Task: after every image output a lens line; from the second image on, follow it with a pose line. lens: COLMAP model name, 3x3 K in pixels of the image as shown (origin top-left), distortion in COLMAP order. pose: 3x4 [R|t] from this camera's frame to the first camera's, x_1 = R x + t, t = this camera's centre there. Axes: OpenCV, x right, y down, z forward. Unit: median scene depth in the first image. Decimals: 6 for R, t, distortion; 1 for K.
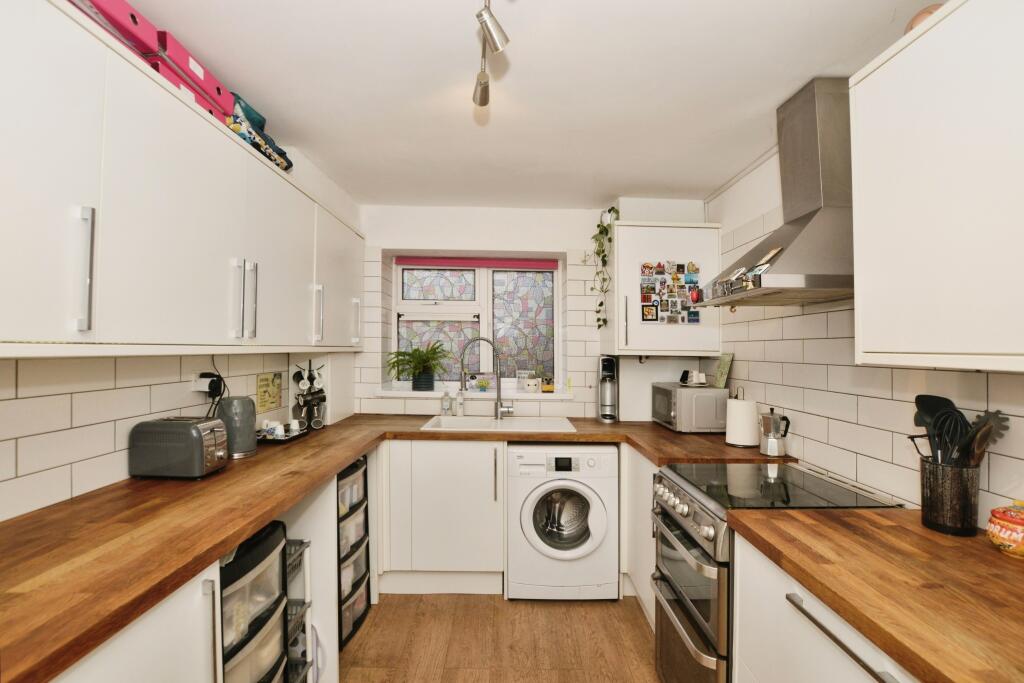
lens RADIAL K [[468.3, 0, 507.4], [0, 468.3, 340.9], [0, 0, 1]] dist [-0.026904, 0.001719]
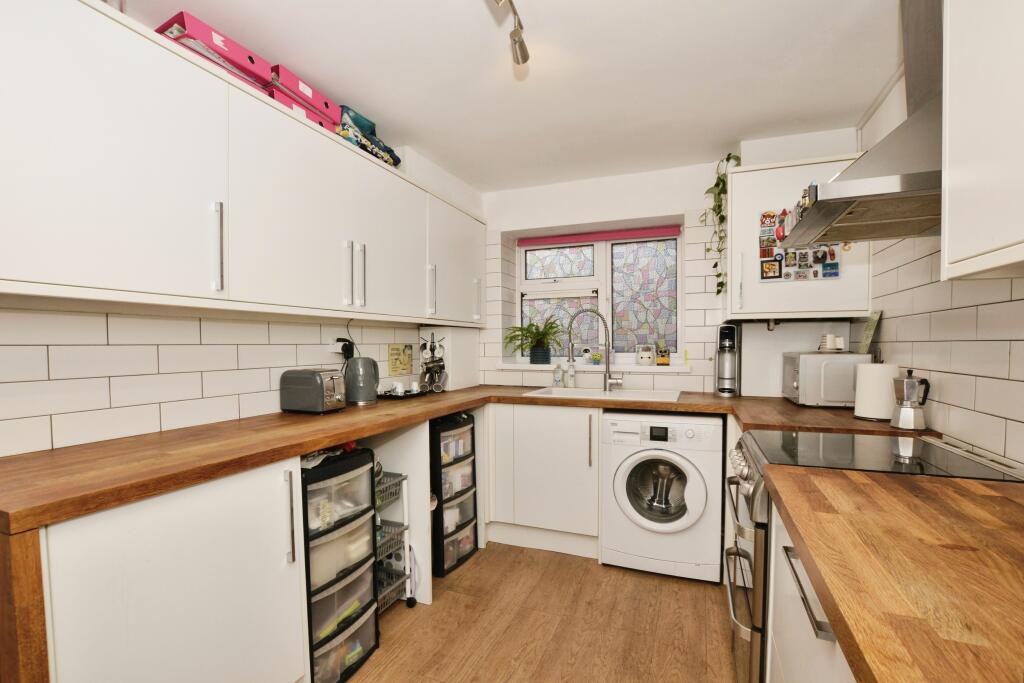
lens RADIAL K [[463.5, 0, 493.7], [0, 463.5, 358.3], [0, 0, 1]] dist [-0.027771, 0.000673]
pose [[0.917141, -0.001298, -0.398561, 0.183860], [0.019493, 0.998944, 0.041603, 0.063673], [0.398086, -0.045925, 0.916198, 0.011267]]
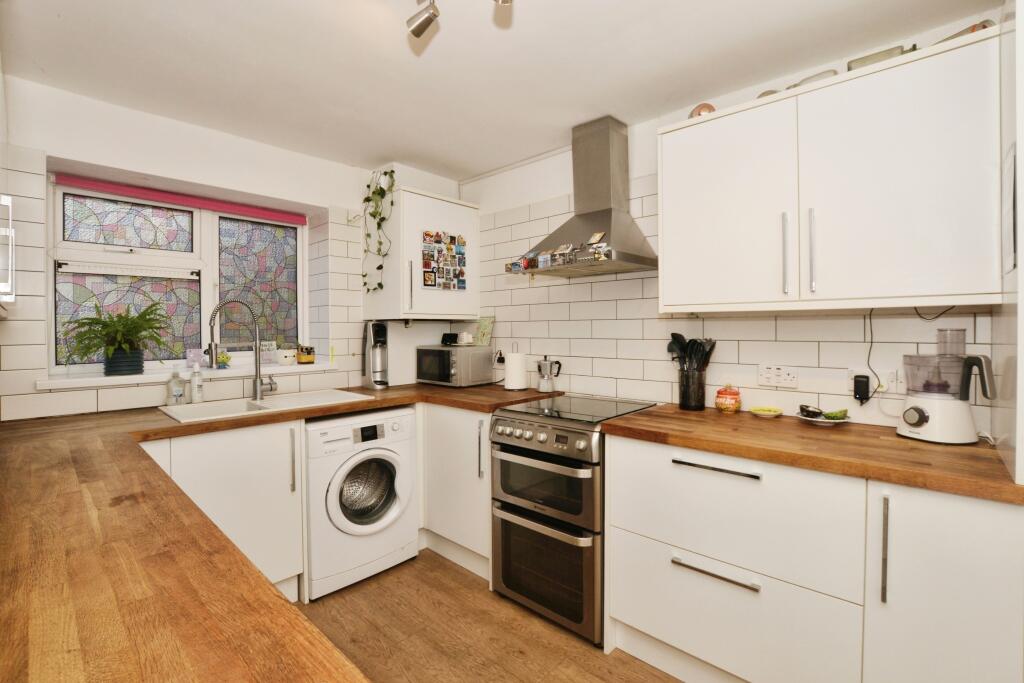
lens RADIAL K [[472.2, 0, 516.6], [0, 472.2, 326.2], [0, 0, 1]] dist [-0.027900, 0.000501]
pose [[0.674224, -0.013407, 0.738405, -0.377548], [0.002554, 0.999872, 0.015822, 0.033598], [-0.738522, -0.008782, 0.674172, 0.142767]]
